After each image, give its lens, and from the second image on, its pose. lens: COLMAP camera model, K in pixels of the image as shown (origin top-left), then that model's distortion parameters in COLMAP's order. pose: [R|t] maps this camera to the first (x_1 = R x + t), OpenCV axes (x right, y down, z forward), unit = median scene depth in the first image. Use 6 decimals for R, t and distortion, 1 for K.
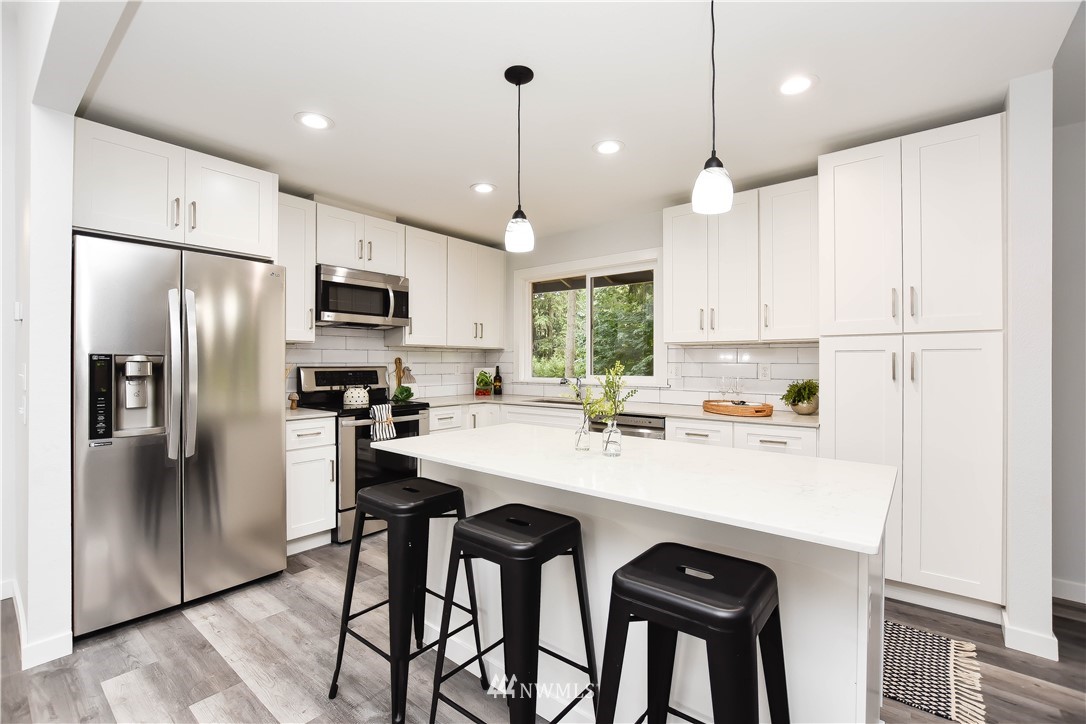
lens RADIAL K [[475.9, 0, 542.7], [0, 475.9, 360.5], [0, 0, 1]] dist [-0.023457, 0.005375]
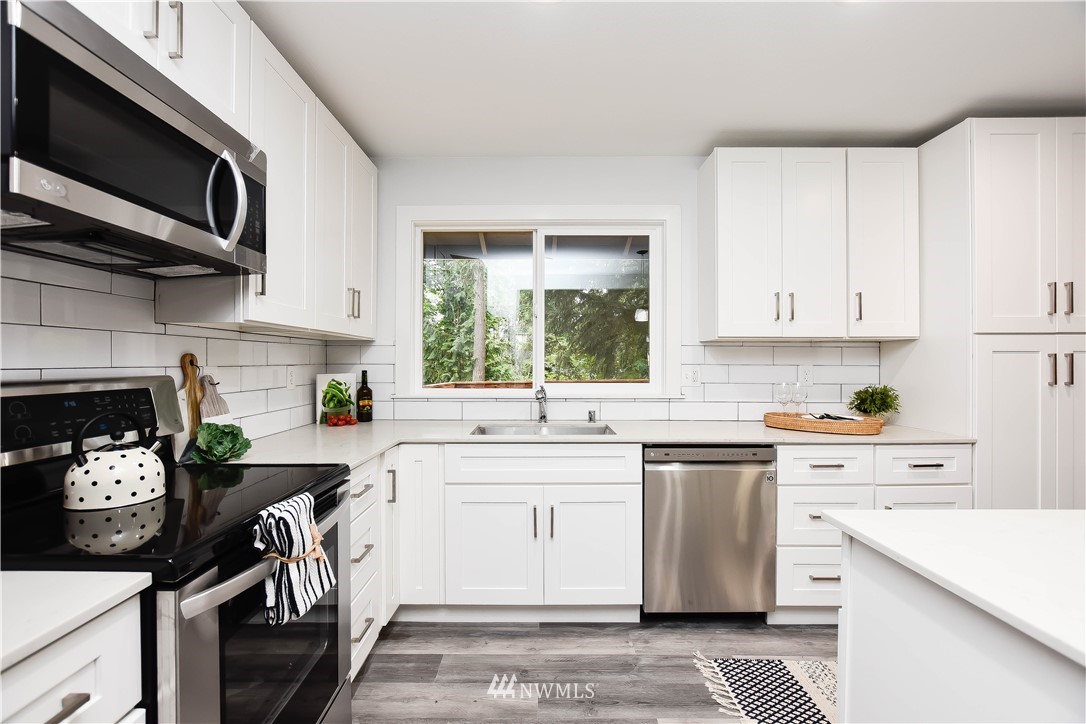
lens RADIAL K [[475.9, 0, 549.1], [0, 475.9, 357.6], [0, 0, 1]] dist [-0.023457, 0.005375]
pose [[0.785723, 0.005472, 0.618555, -0.357397], [-0.003132, 0.999983, -0.004867, -0.001767], [-0.618571, 0.001887, 0.785727, 0.572868]]
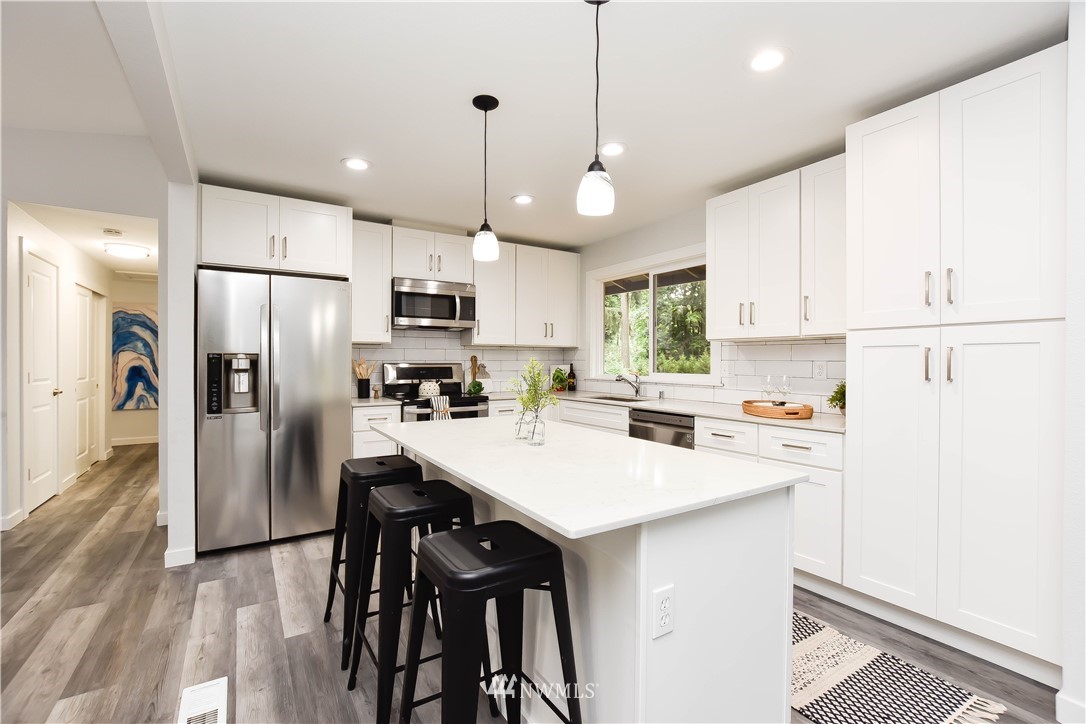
lens RADIAL K [[475.9, 0, 544.6], [0, 475.9, 361.2], [0, 0, 1]] dist [-0.023457, 0.005375]
pose [[0.948800, 0.001726, -0.315873, 0.238246], [-0.000152, 0.999987, 0.005006, 0.001639], [0.315878, -0.004702, 0.948788, -0.012120]]
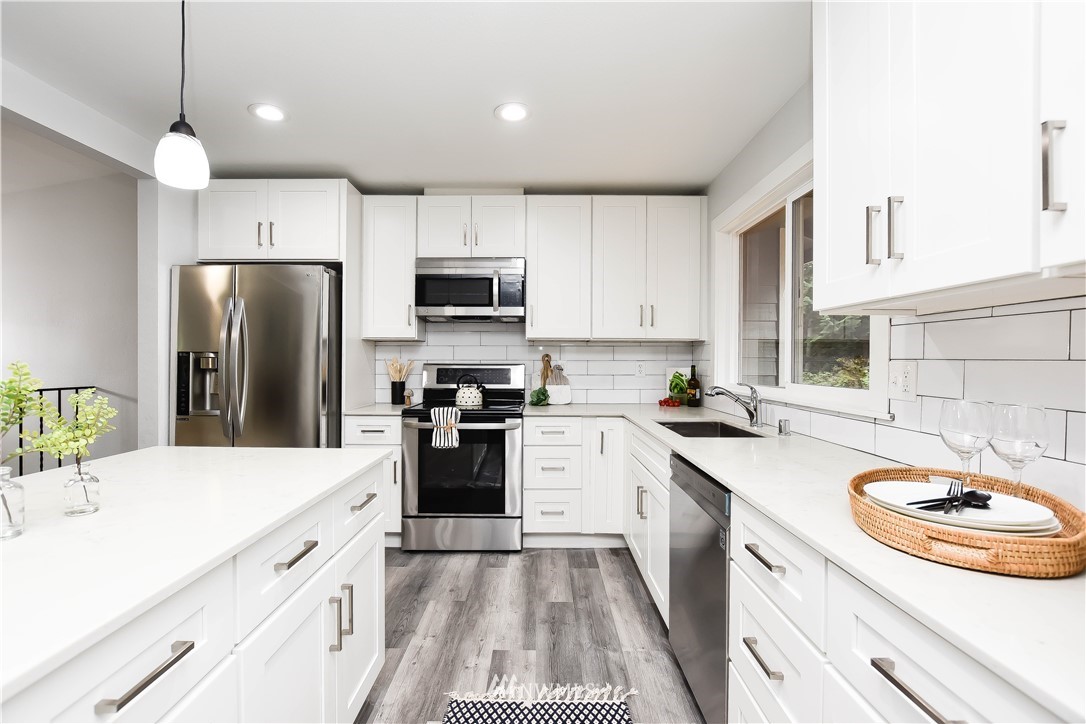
lens RADIAL K [[475.9, 0, 532.8], [0, 475.9, 361.6], [0, 0, 1]] dist [-0.023457, 0.005375]
pose [[0.614526, 0.003088, -0.788890, 0.402896], [0.000015, 0.999992, 0.003926, 0.004730], [0.788896, -0.002424, 0.614522, 0.528153]]
